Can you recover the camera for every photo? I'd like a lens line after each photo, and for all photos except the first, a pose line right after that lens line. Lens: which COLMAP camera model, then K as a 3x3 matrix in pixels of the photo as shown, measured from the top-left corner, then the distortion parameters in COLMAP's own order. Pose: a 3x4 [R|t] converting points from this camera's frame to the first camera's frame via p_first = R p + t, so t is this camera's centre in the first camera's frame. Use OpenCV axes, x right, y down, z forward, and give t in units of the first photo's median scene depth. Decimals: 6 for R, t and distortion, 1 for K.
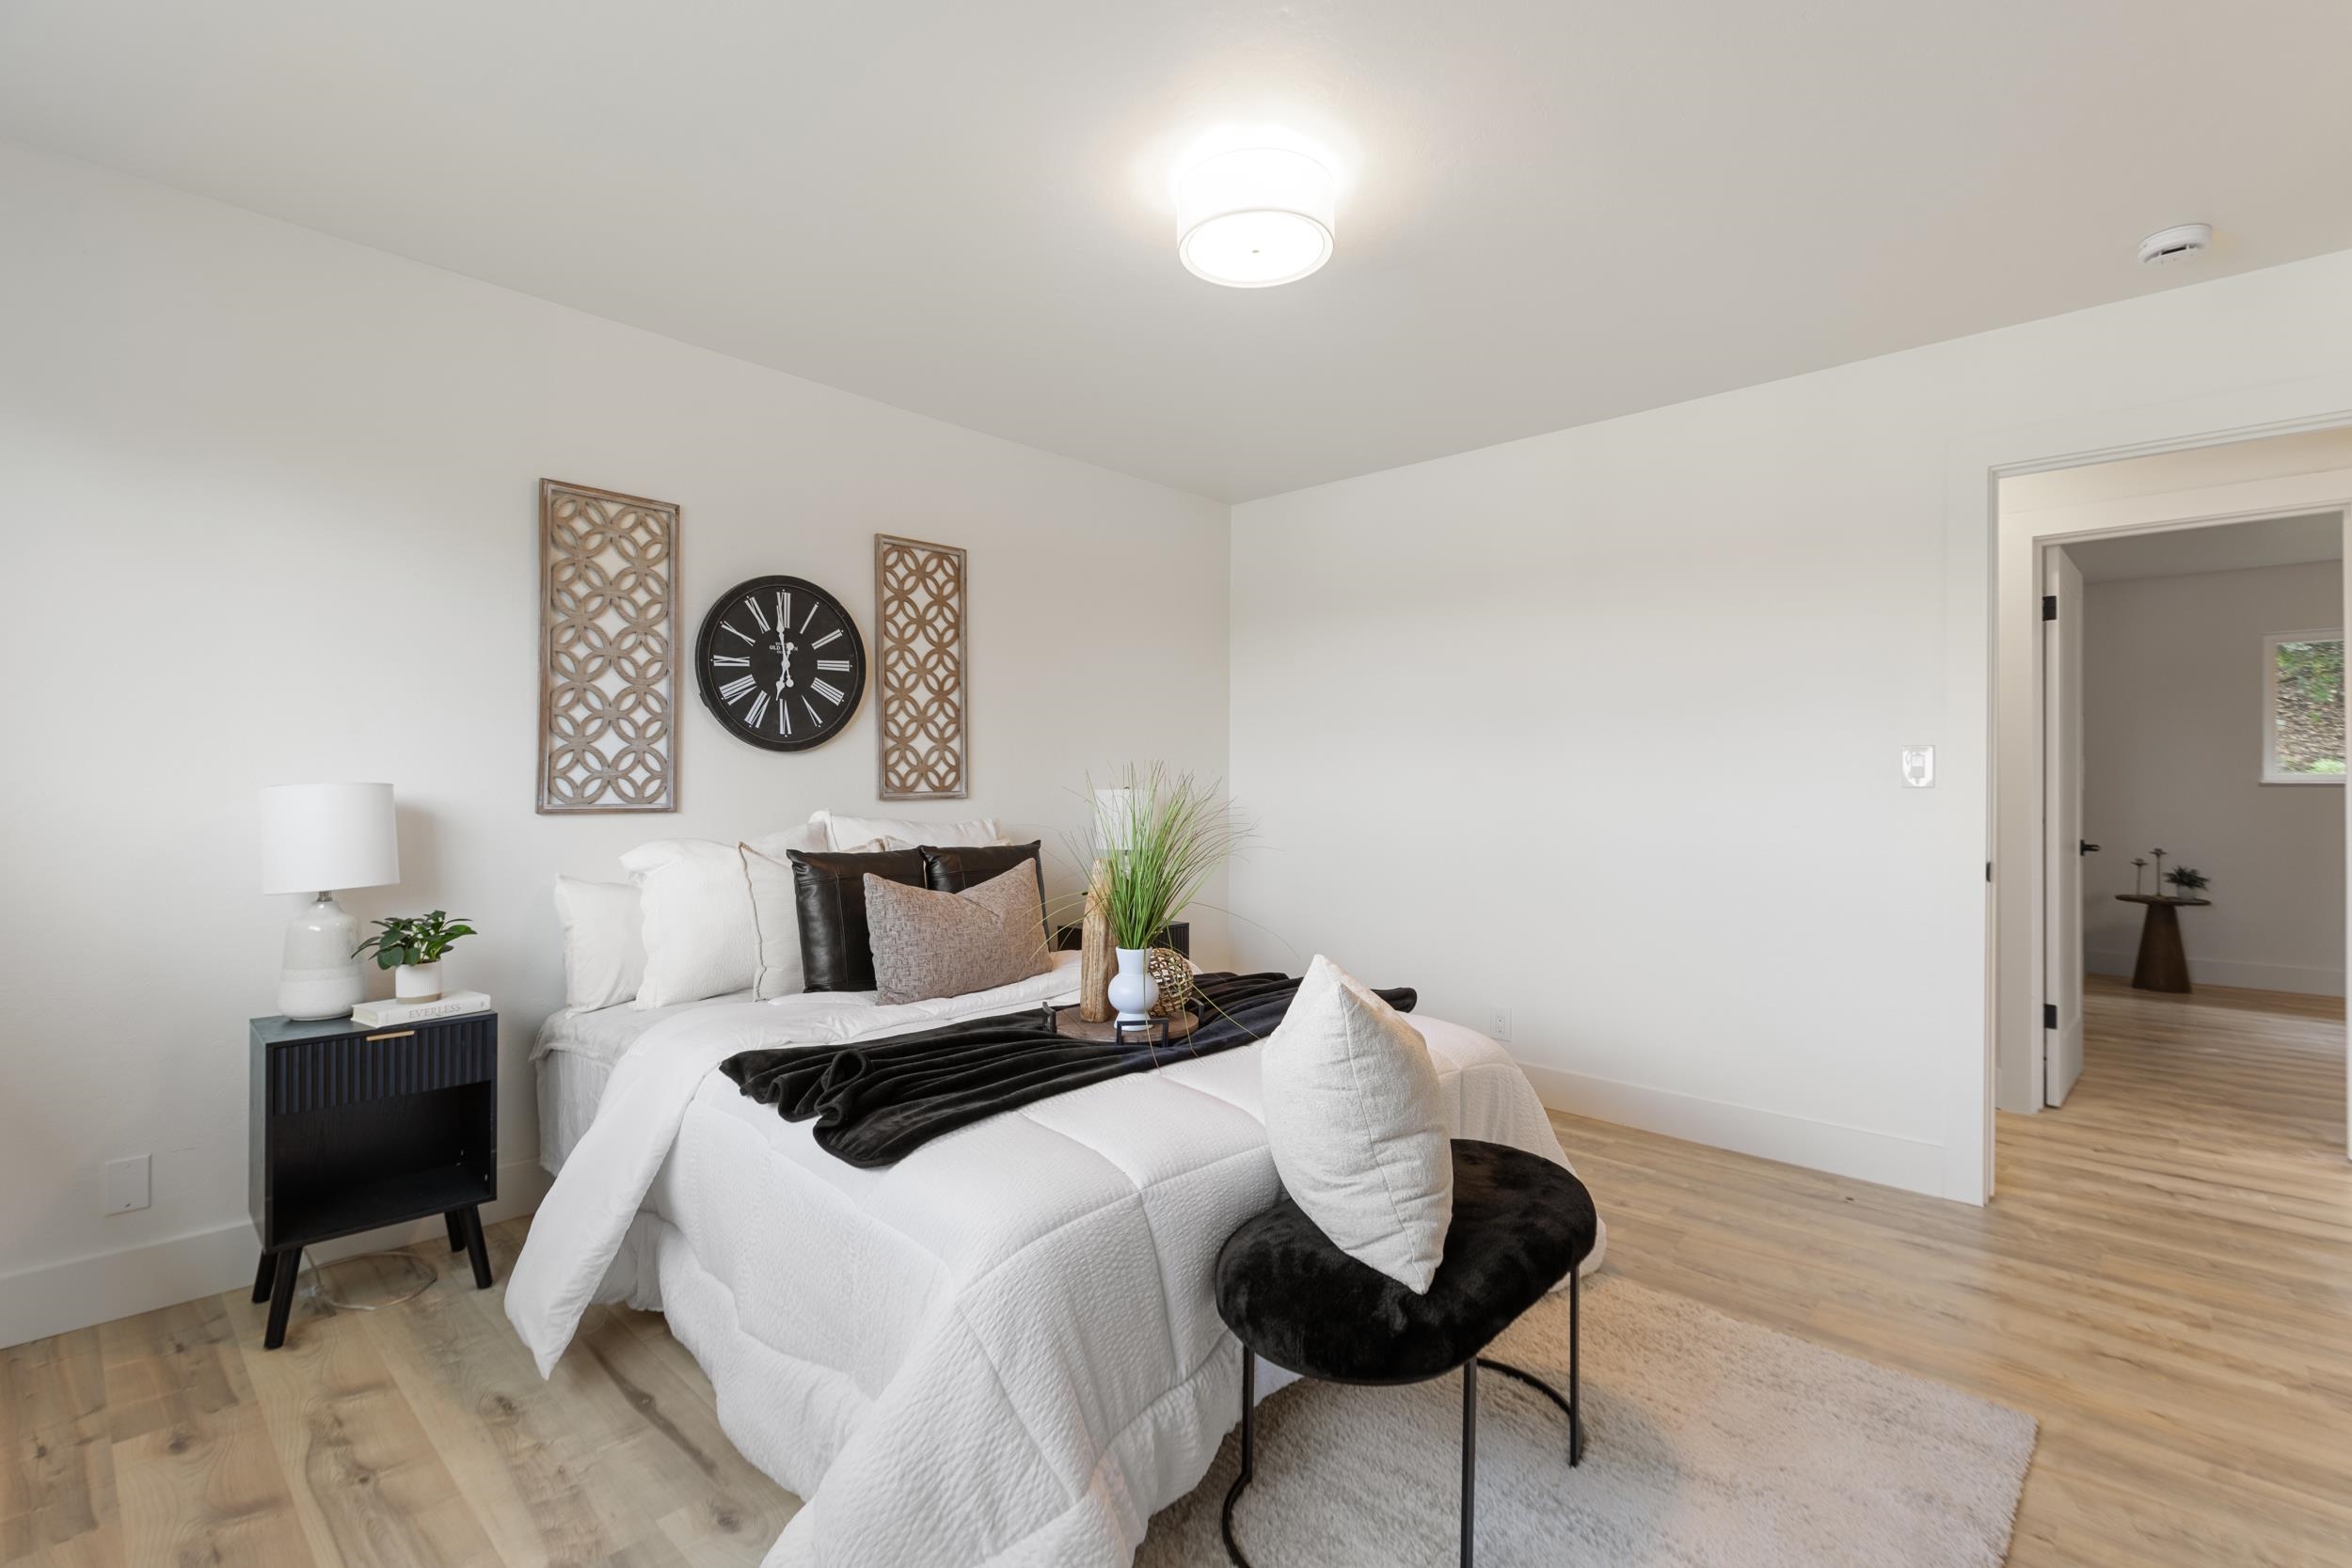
lens RADIAL K [[1051.2, 0, 1200.0], [0, 1051.2, 802.2], [0, 0, 1]] dist [-0.001644, -0.001193]
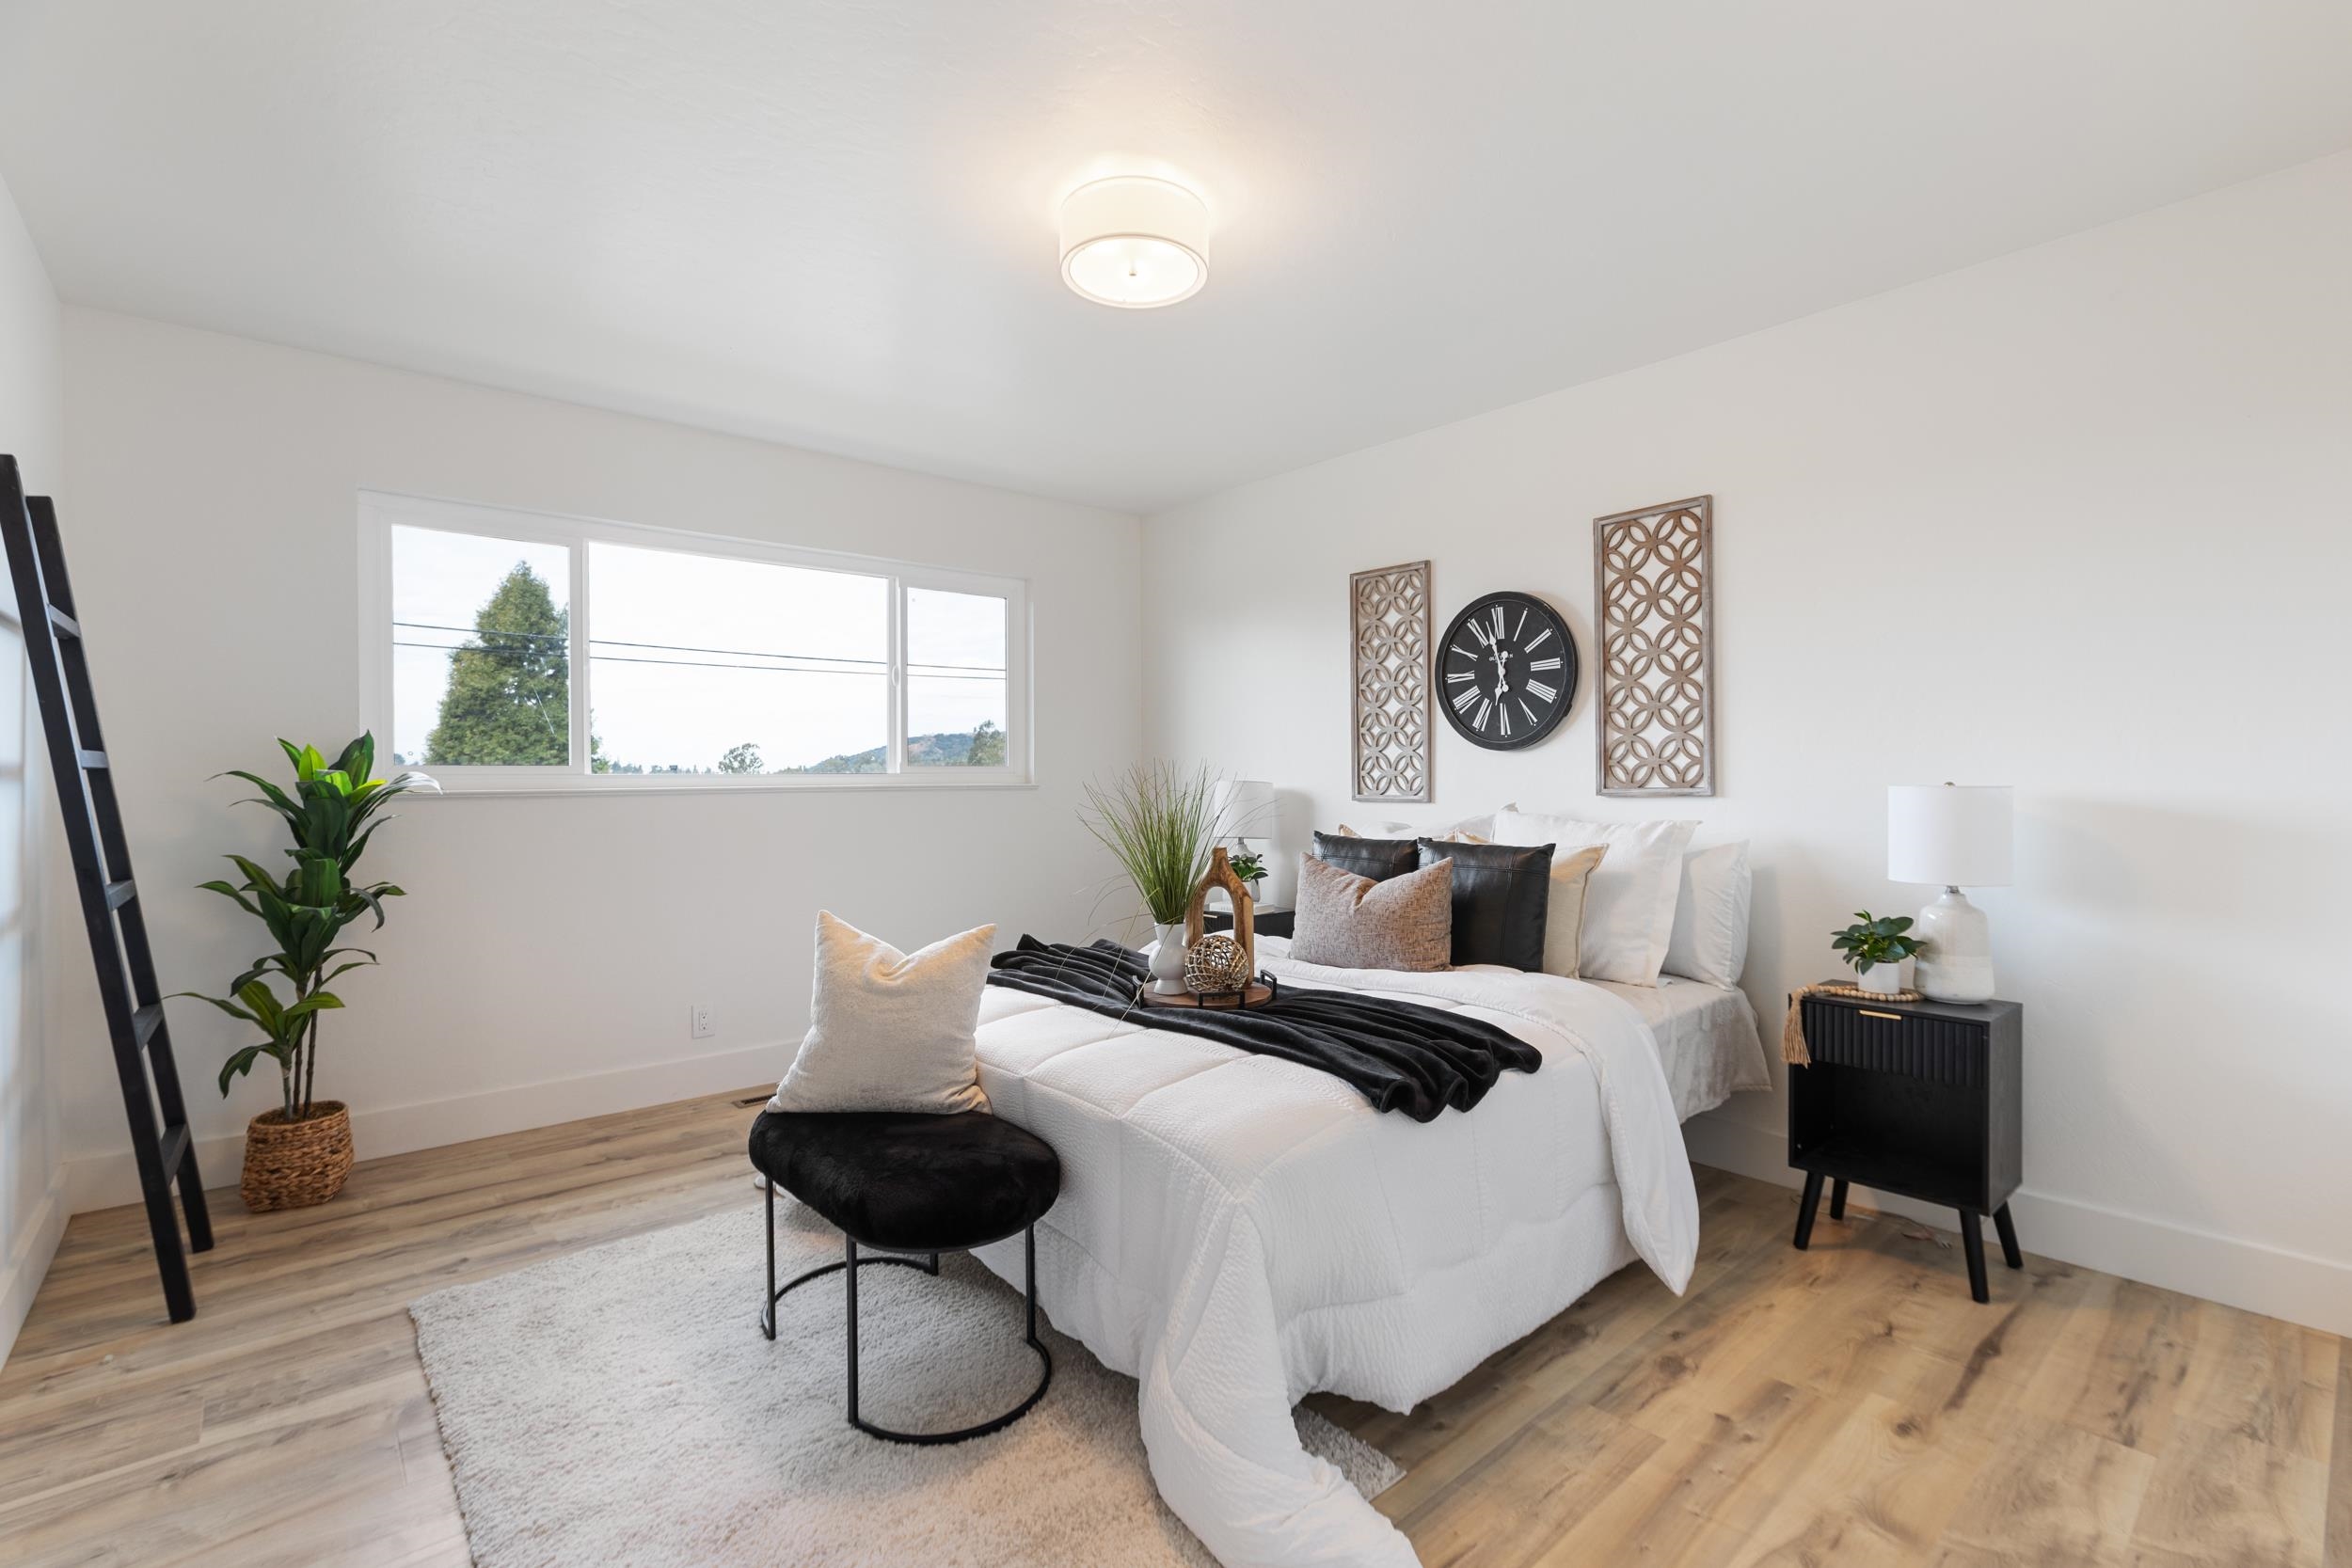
lens RADIAL K [[1051.2, 0, 1156.5], [0, 1051.2, 790.9], [0, 0, 1]] dist [-0.001644, -0.001193]
pose [[-0.114432, 0.007066, -0.993406, 0.724728], [-0.013353, 0.999873, 0.008651, -0.010597], [0.993341, 0.014255, -0.114324, 0.748112]]
